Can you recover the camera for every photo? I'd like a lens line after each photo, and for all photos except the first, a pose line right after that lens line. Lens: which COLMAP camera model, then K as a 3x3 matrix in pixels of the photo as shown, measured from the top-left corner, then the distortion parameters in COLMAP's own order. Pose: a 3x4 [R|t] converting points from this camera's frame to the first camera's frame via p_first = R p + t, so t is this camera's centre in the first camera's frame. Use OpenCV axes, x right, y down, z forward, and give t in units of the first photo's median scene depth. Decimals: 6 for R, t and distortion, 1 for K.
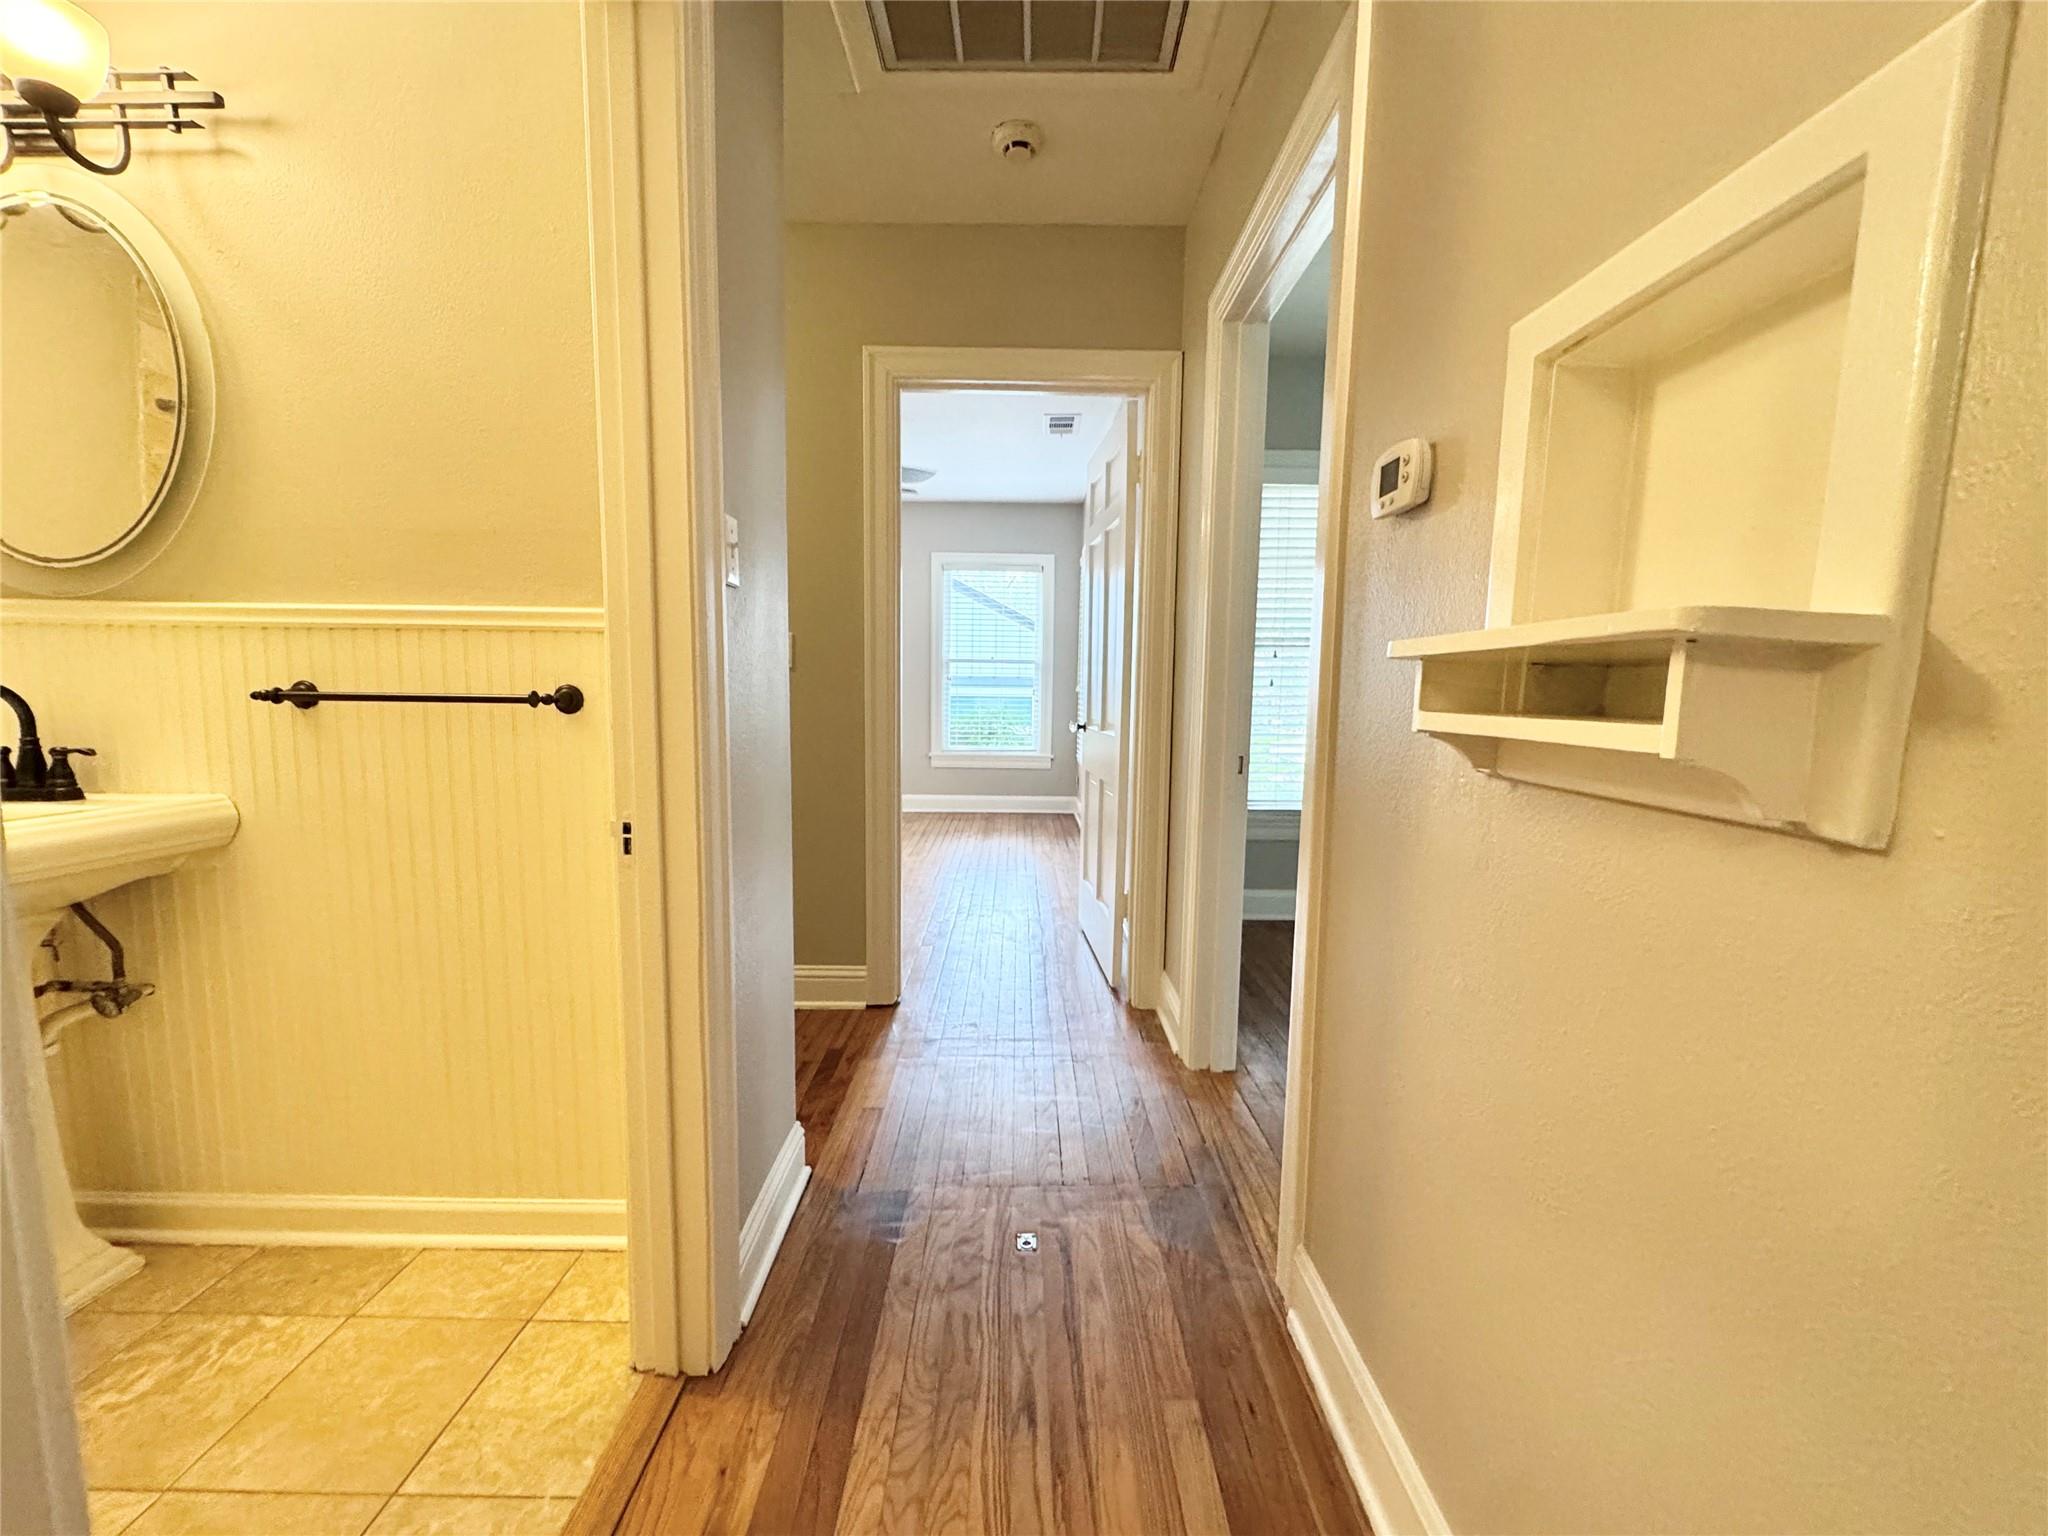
lens RADIAL K [[816.3, 0, 1023.4], [0, 816.3, 772.1], [0, 0, 1]] dist [-0.002352, -0.000044]
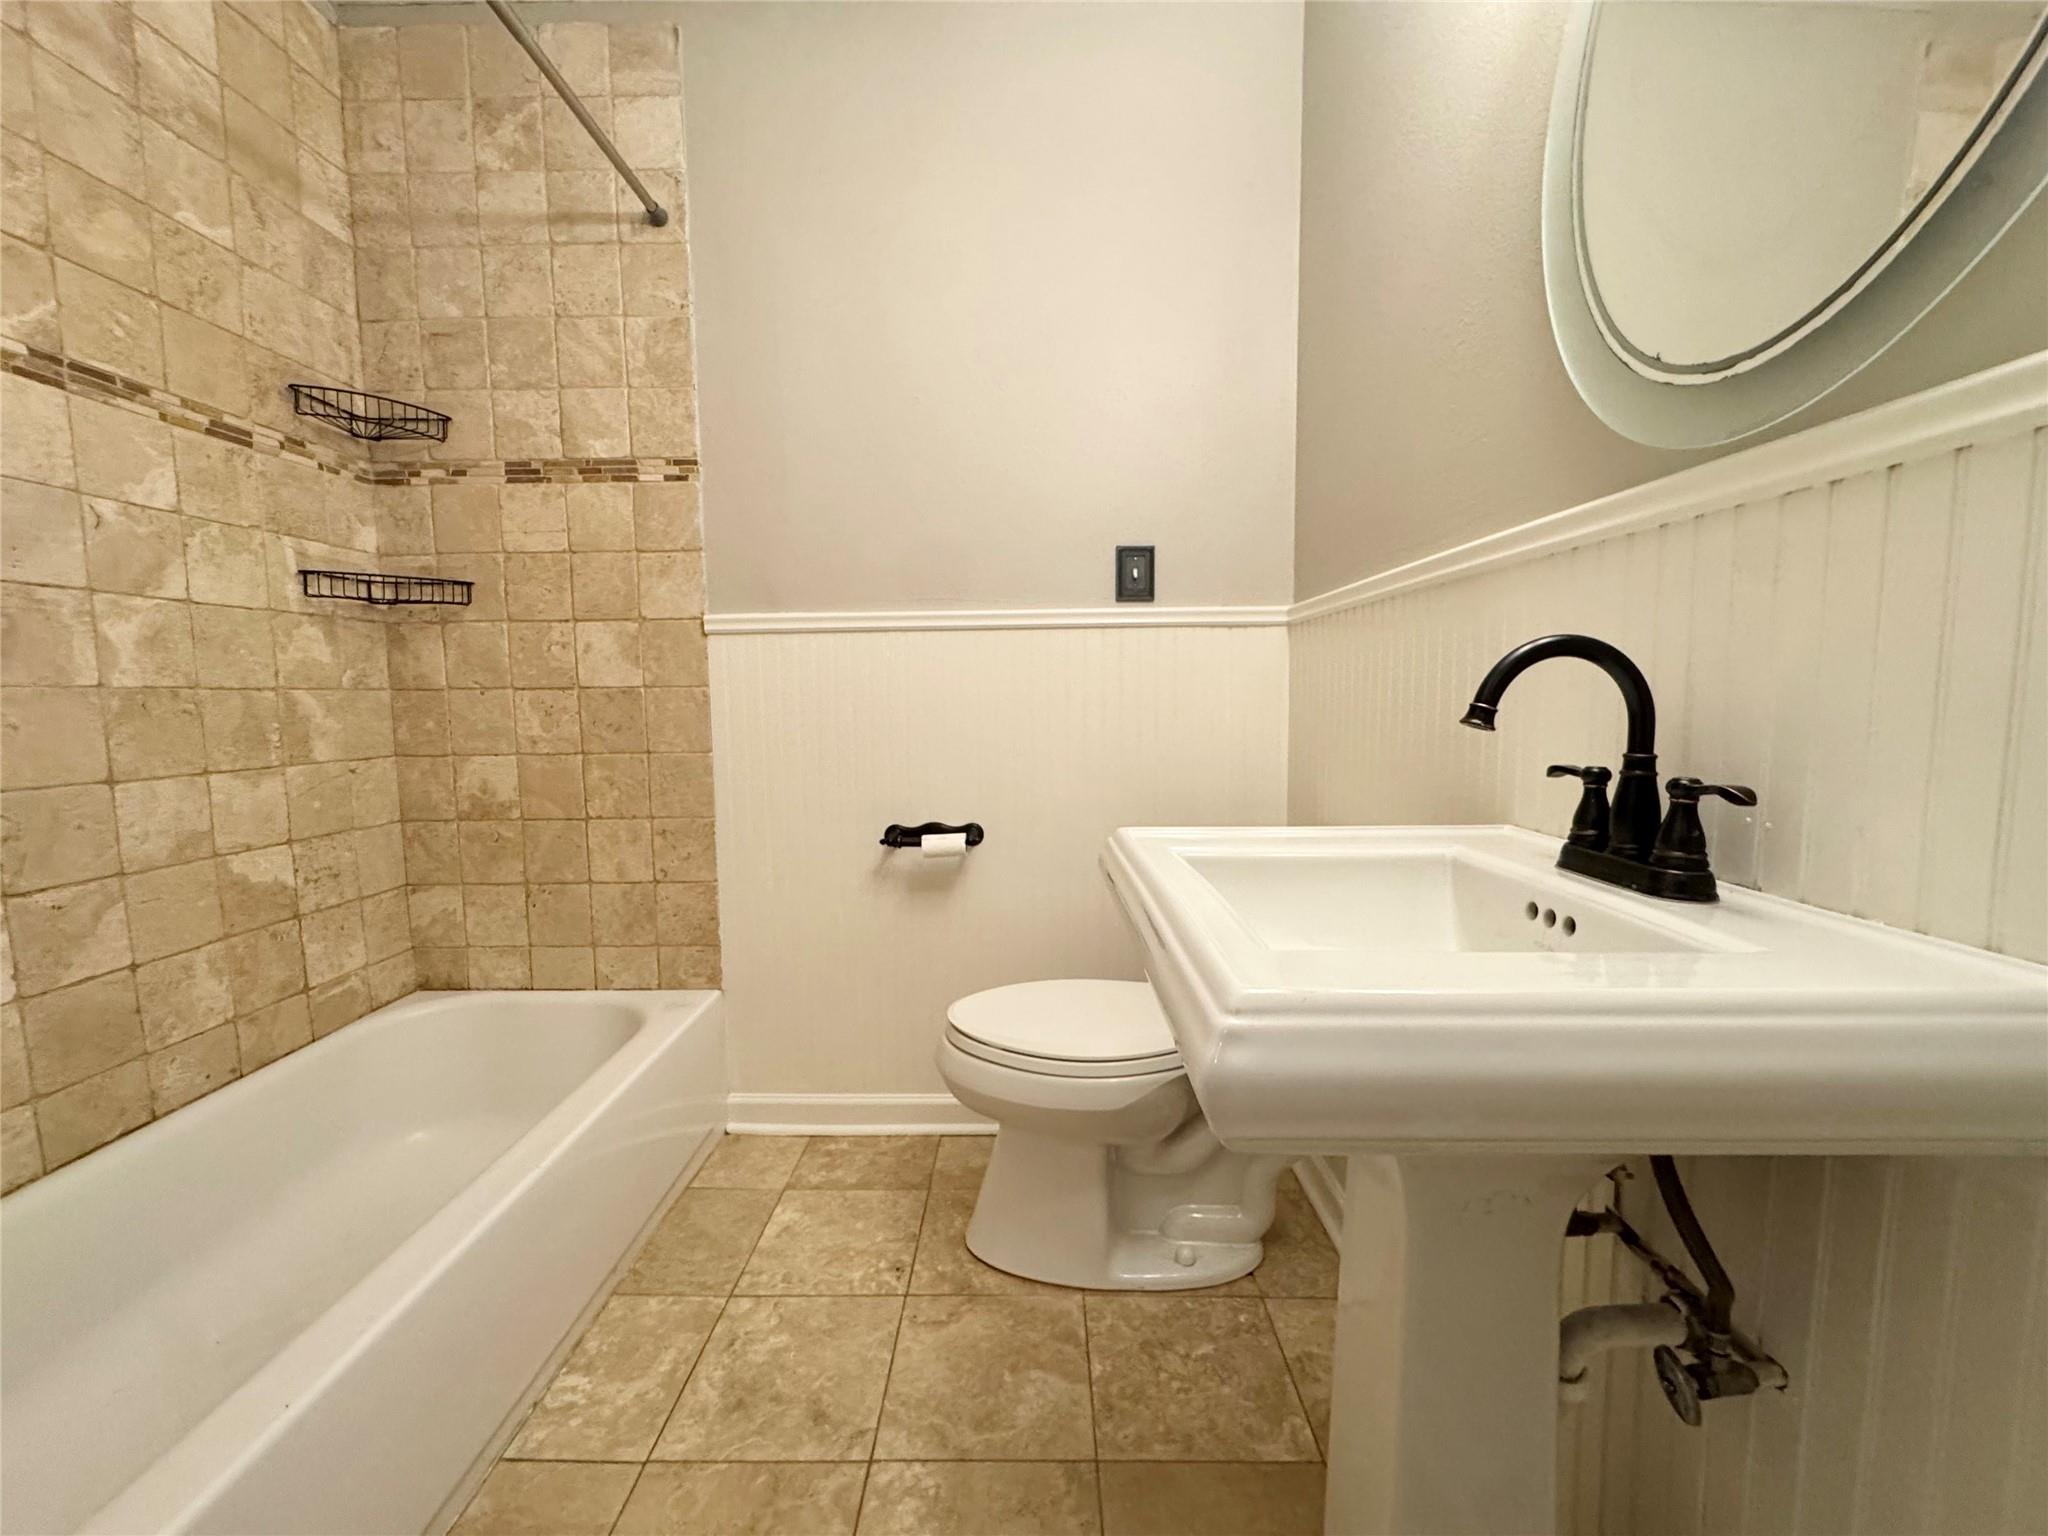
lens RADIAL K [[816.3, 0, 1028.5], [0, 816.3, 764.7], [0, 0, 1]] dist [-0.002352, -0.000044]
pose [[-0.002807, 0.074845, -0.997191, -0.727306], [-0.094277, 0.992734, 0.074776, -0.036928], [0.995542, 0.094222, 0.004270, 0.628285]]
